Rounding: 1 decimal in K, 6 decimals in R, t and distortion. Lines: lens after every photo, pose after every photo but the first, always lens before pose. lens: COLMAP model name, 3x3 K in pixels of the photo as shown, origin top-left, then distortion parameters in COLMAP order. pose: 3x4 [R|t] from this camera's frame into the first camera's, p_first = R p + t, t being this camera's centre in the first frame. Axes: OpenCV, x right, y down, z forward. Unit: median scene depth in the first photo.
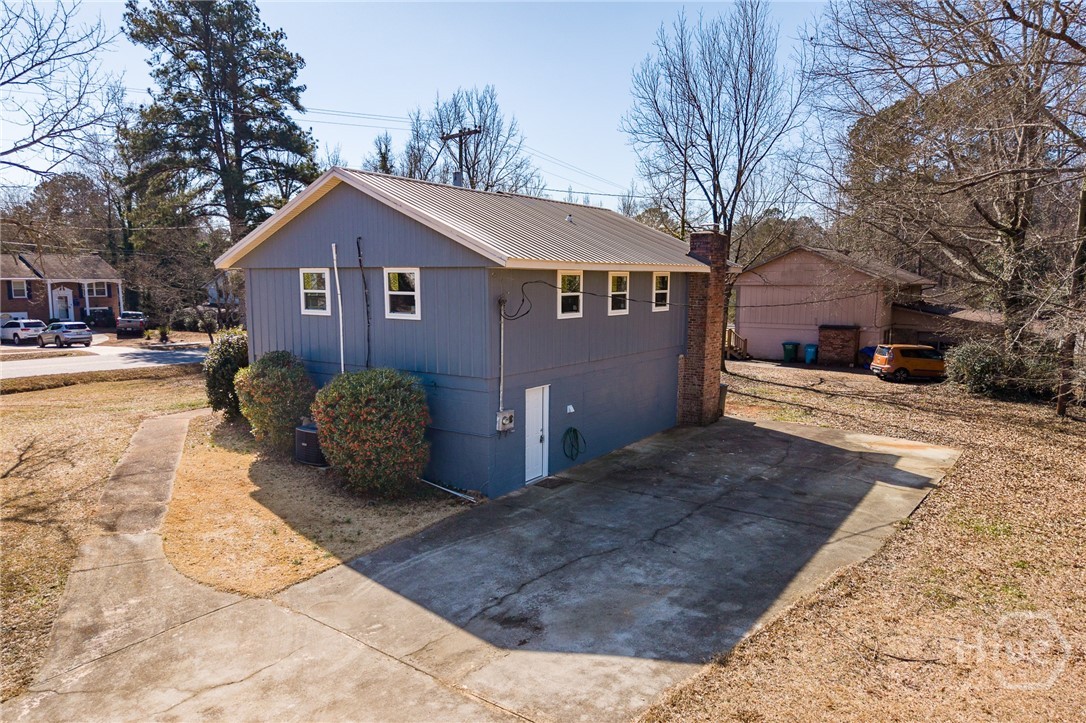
lens RADIAL K [[718.3, 0, 543.0], [0, 718.3, 361.5], [0, 0, 1]] dist [0.068187, -0.065692]
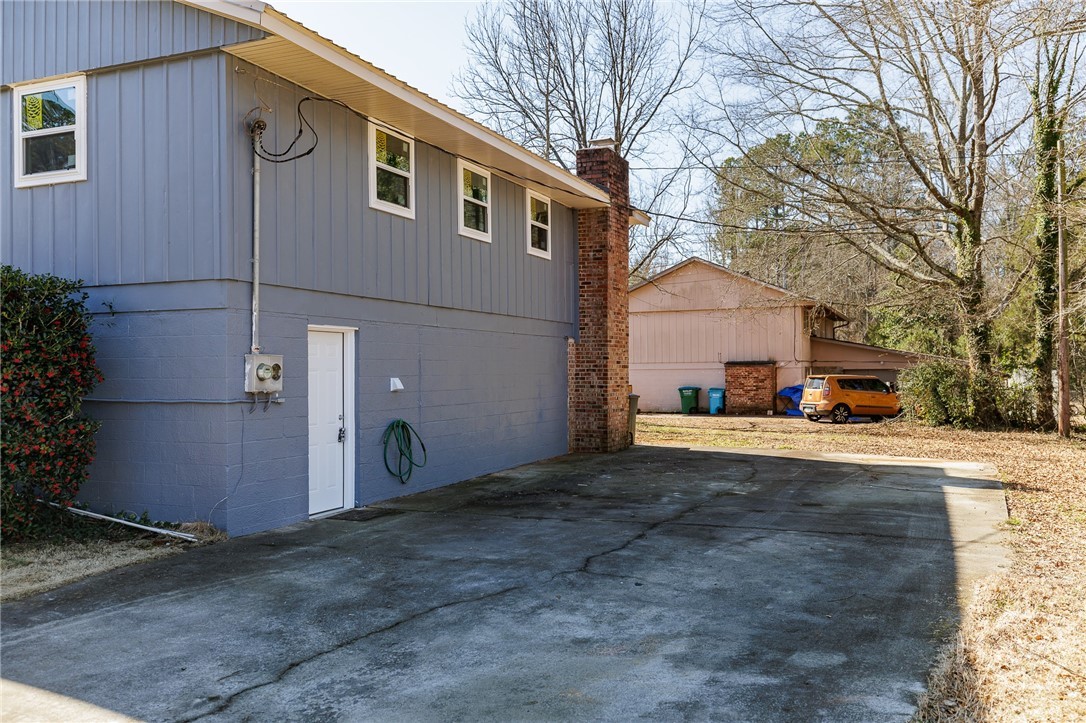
lens RADIAL K [[919.1, 0, 548.4], [0, 919.1, 358.6], [0, 0, 1]] dist [-0.000072, -0.008639]
pose [[0.976079, -0.009735, 0.217200, 0.000464], [0.037438, 0.991601, -0.123800, 0.150083], [-0.214170, 0.128970, 0.968245, 0.335410]]
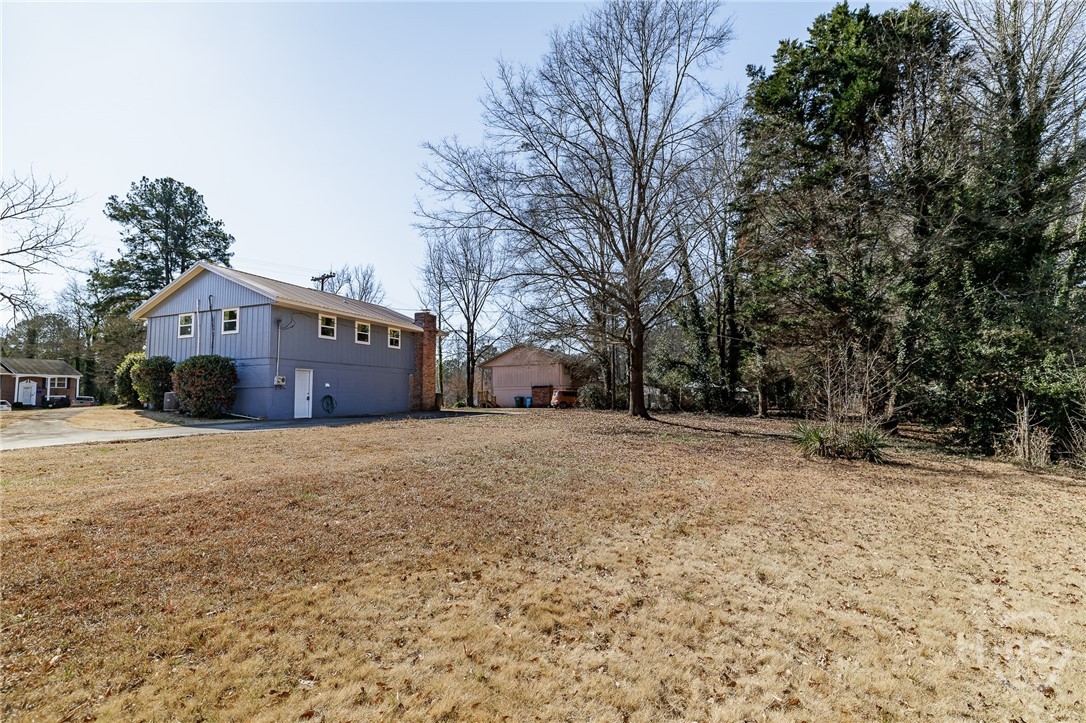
lens RADIAL K [[483.3, 0, 541.4], [0, 483.3, 355.5], [0, 0, 1]] dist [0.000848, 0.000325]
pose [[0.973357, 0.003673, 0.229264, 0.334757], [0.042374, 0.979769, -0.195596, 0.296590], [-0.225344, 0.200099, 0.953510, -0.449676]]
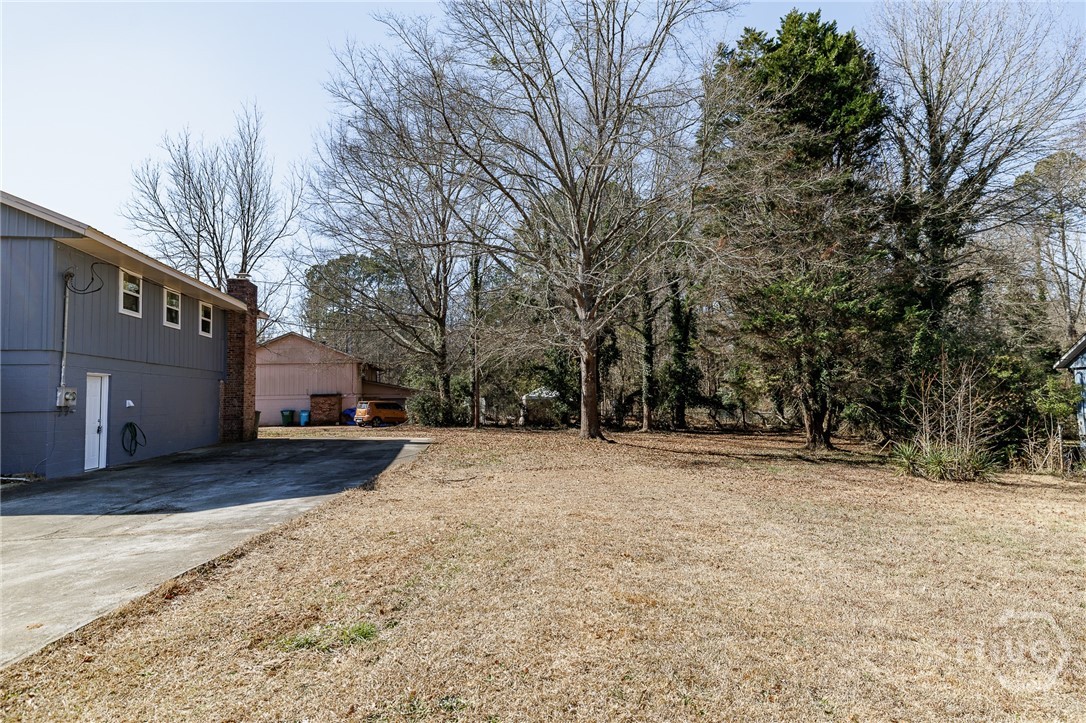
lens RADIAL K [[593.3, 0, 545.0], [0, 593.3, 364.6], [0, 0, 1]] dist [-0.000369, -0.001552]
pose [[0.708039, 0.021864, 0.705835, -0.156682], [0.101458, 0.986001, -0.132317, 0.203186], [-0.698847, 0.165298, 0.695909, -0.028964]]
